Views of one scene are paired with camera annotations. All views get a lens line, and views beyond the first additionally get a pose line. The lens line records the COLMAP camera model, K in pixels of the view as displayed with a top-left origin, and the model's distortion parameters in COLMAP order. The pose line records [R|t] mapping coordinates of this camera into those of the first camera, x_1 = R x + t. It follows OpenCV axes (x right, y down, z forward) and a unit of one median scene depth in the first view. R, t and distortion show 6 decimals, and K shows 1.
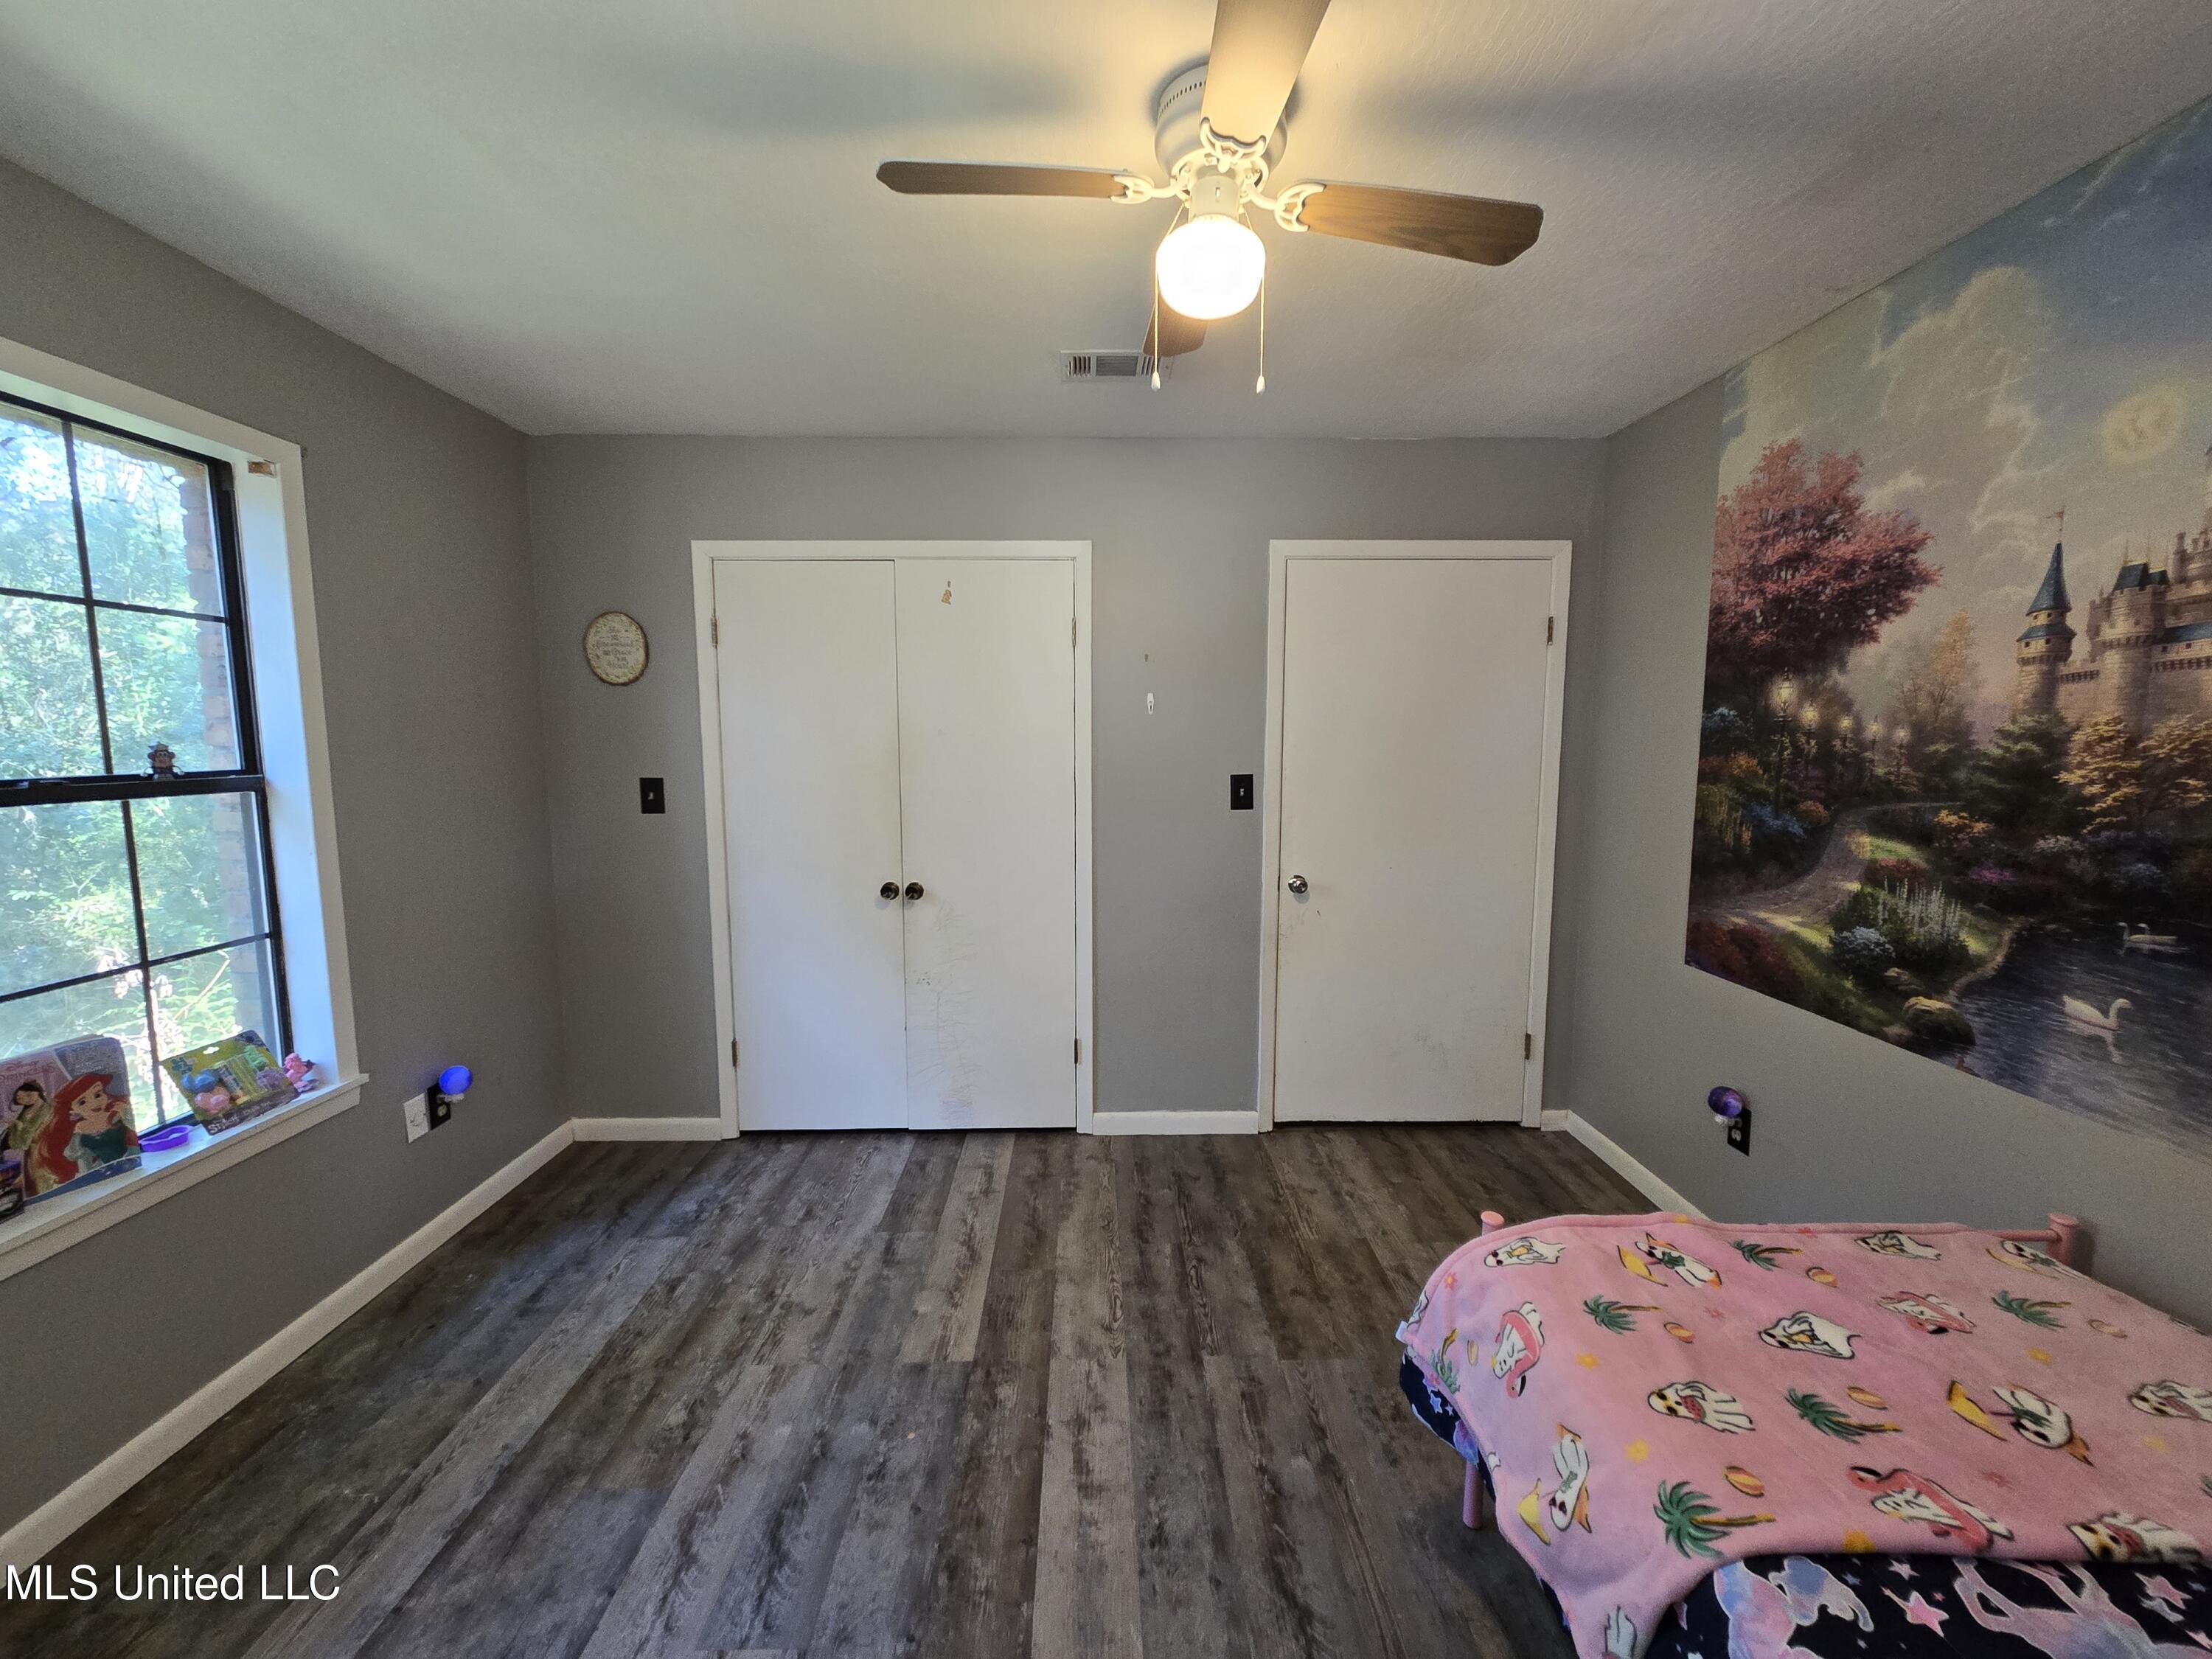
lens RADIAL K [[898.8, 0, 1107.5], [0, 898.8, 837.6], [0, 0, 1]] dist [0.000372, 0.000210]
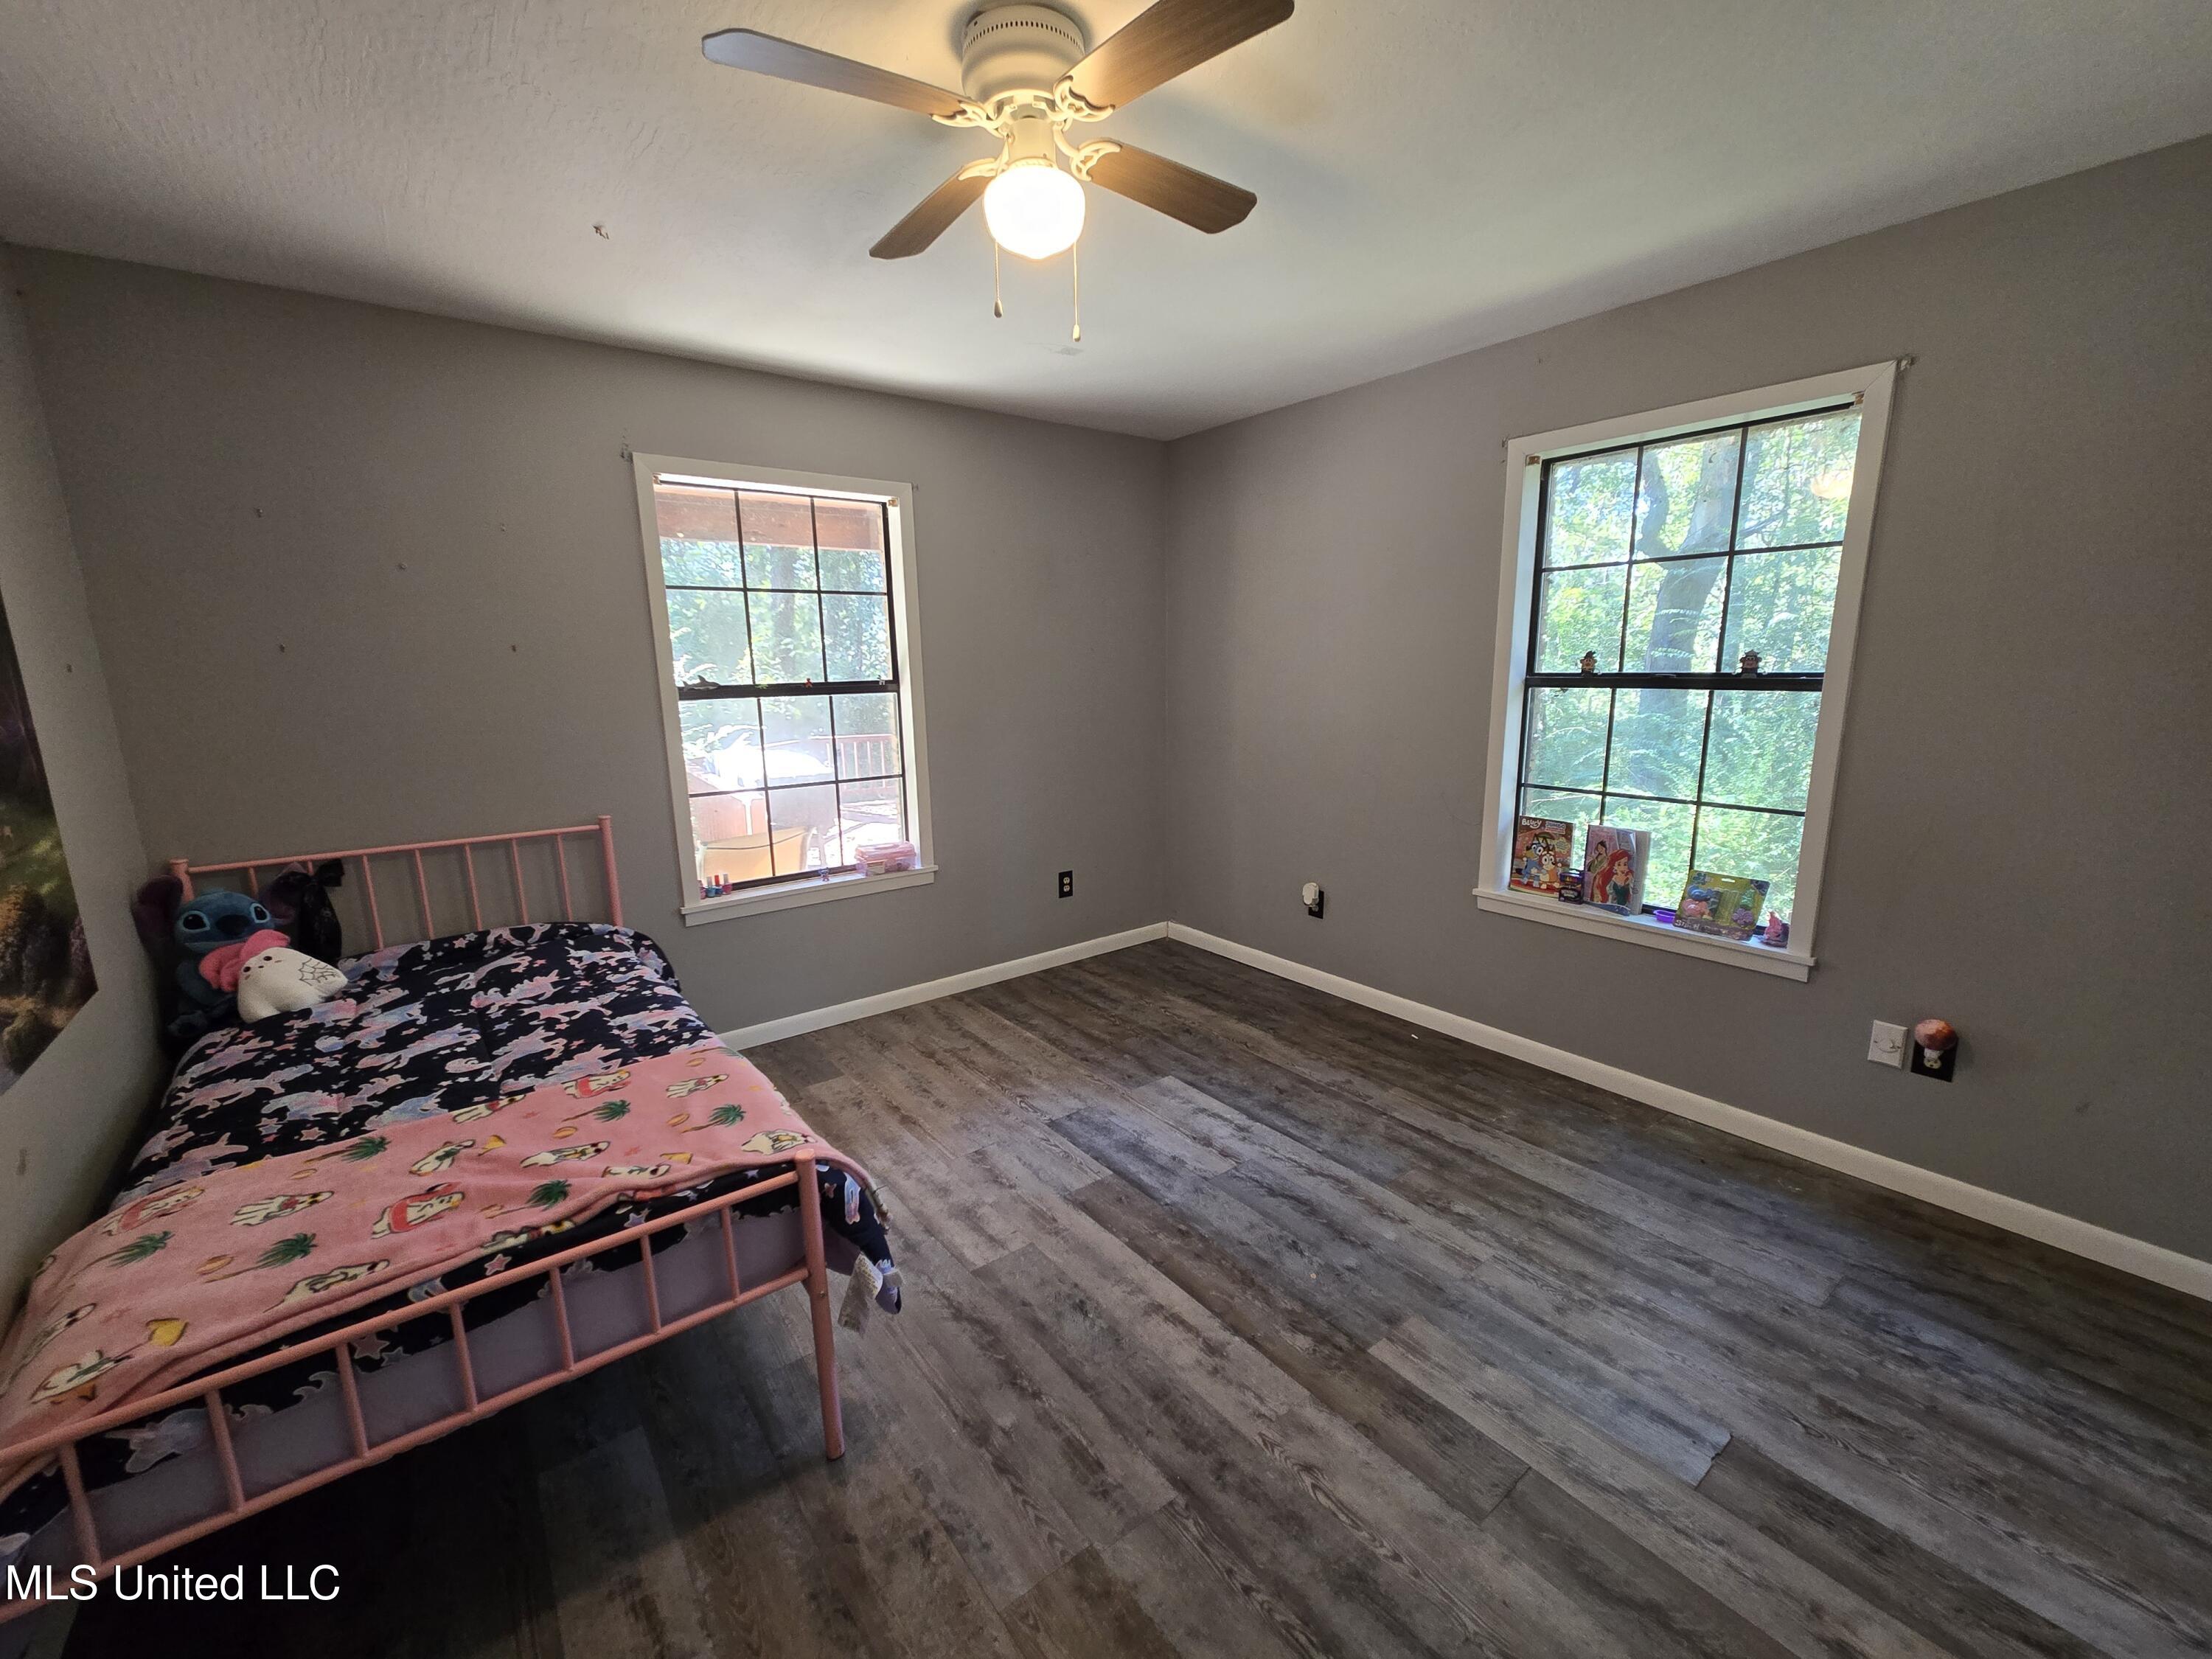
lens RADIAL K [[902.9, 0, 1106.4], [0, 902.9, 831.8], [0, 0, 1]] dist [0.000980, 0.000720]
pose [[-0.801372, 0.126701, -0.584594, 0.564464], [-0.050391, 0.959536, 0.277040, -0.170408], [0.596040, 0.251470, -0.762560, 1.507653]]
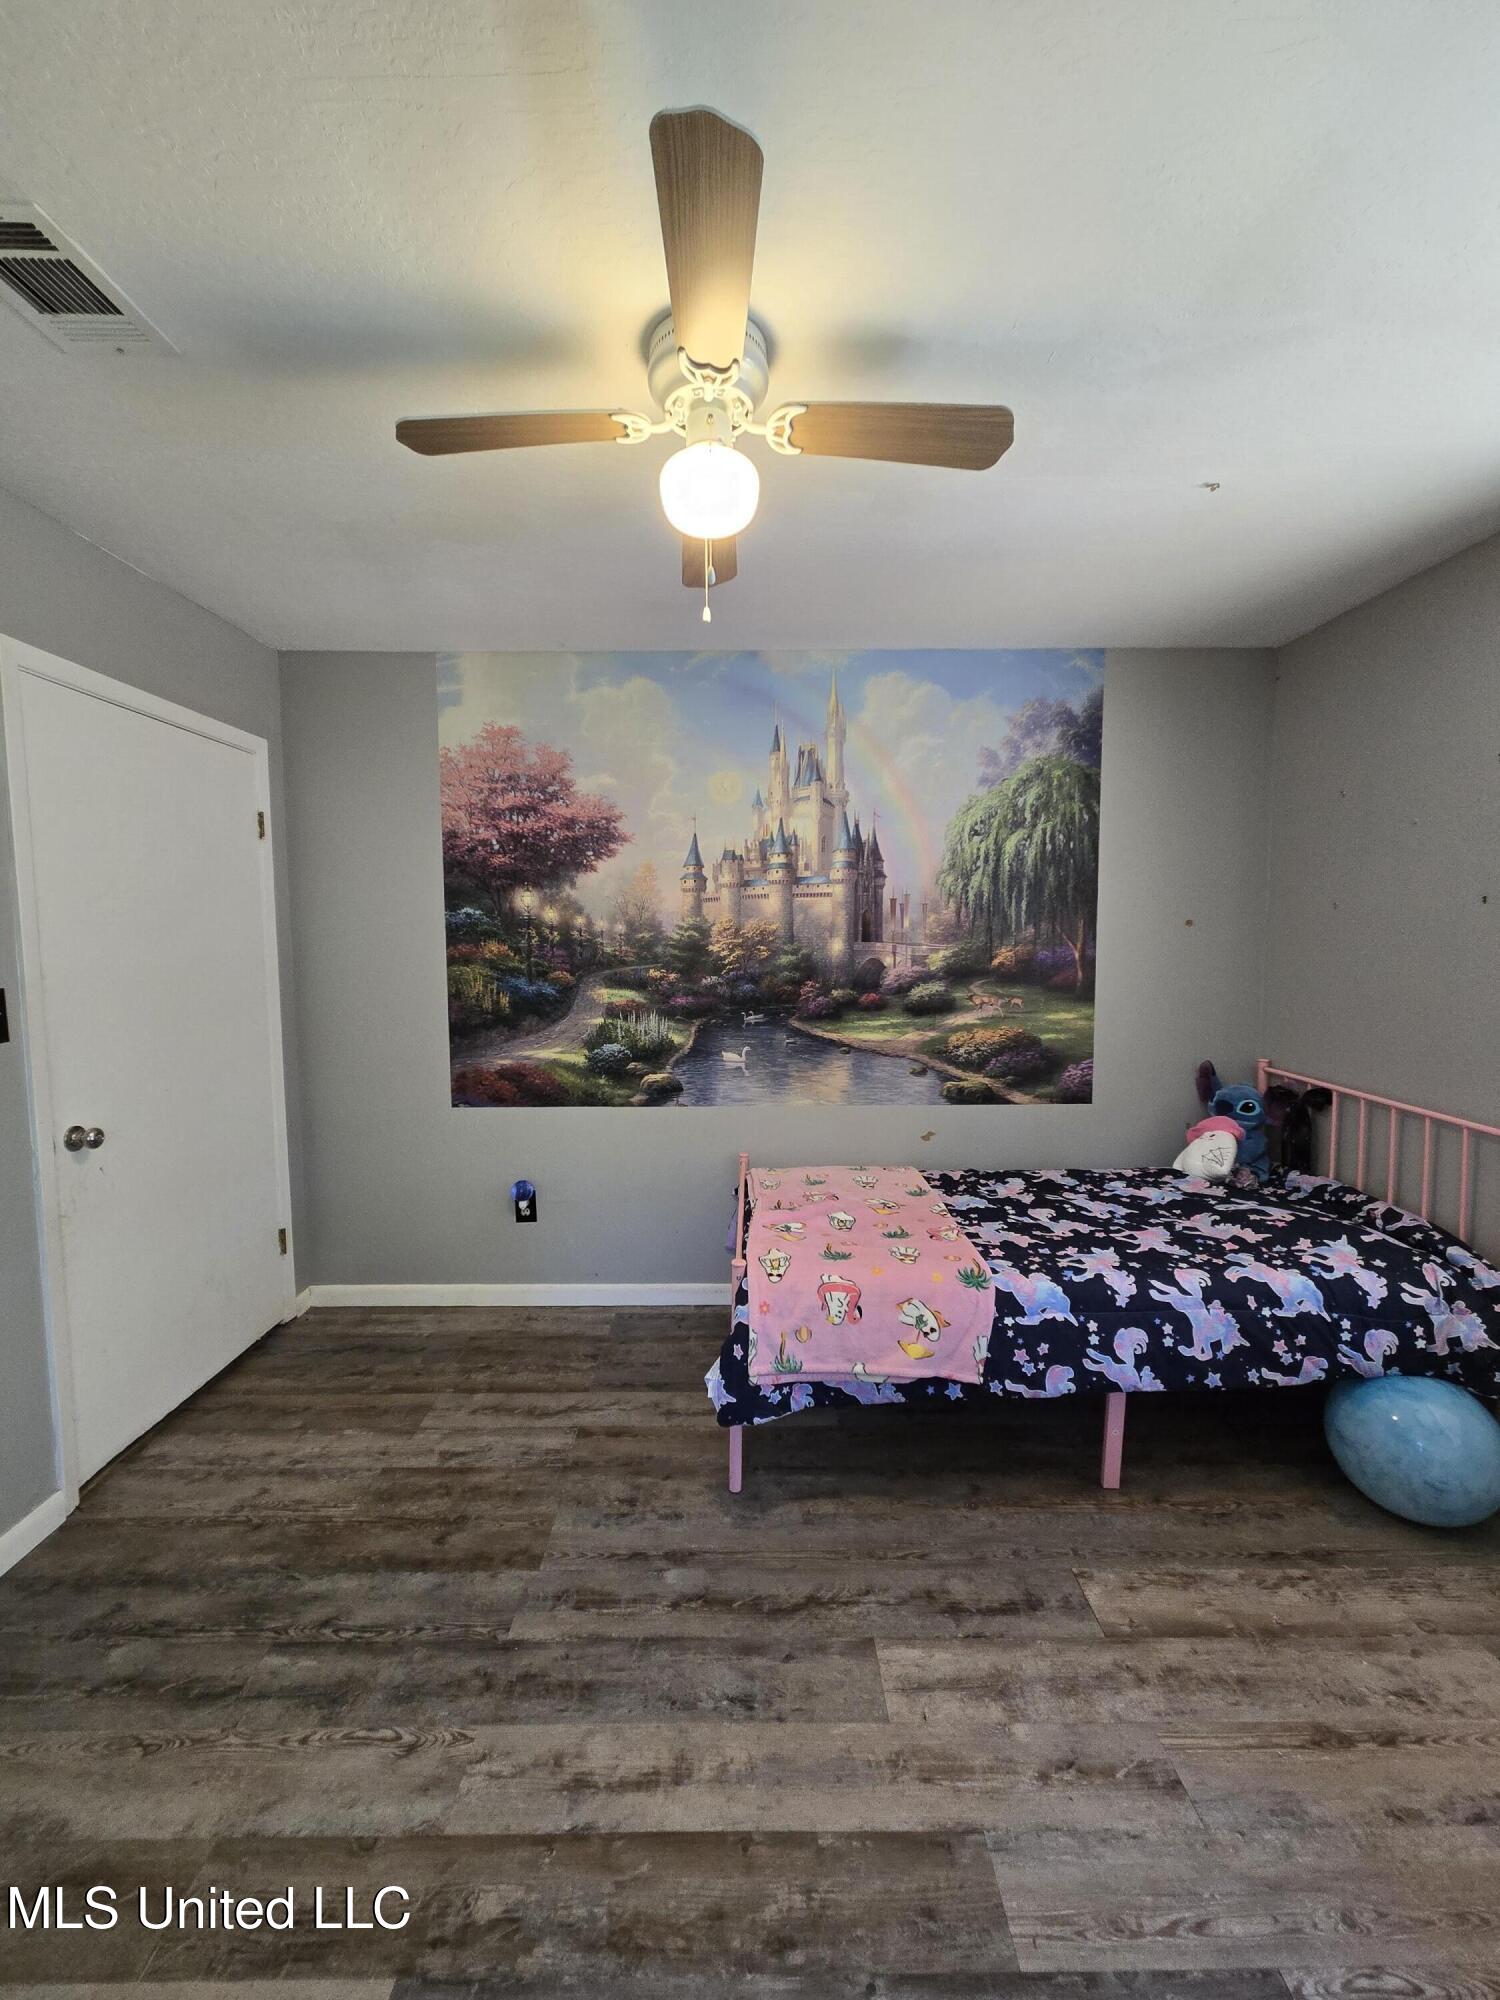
lens RADIAL K [[816.4, 0, 741.0], [0, 816.4, 1002.5], [0, 0, 1]] dist [0.000980, 0.000720]
pose [[0.020501, -0.086487, 0.996042, -0.669655], [0.117840, 0.989516, 0.083495, -0.075567], [-0.992821, 0.115662, 0.030477, 0.733742]]
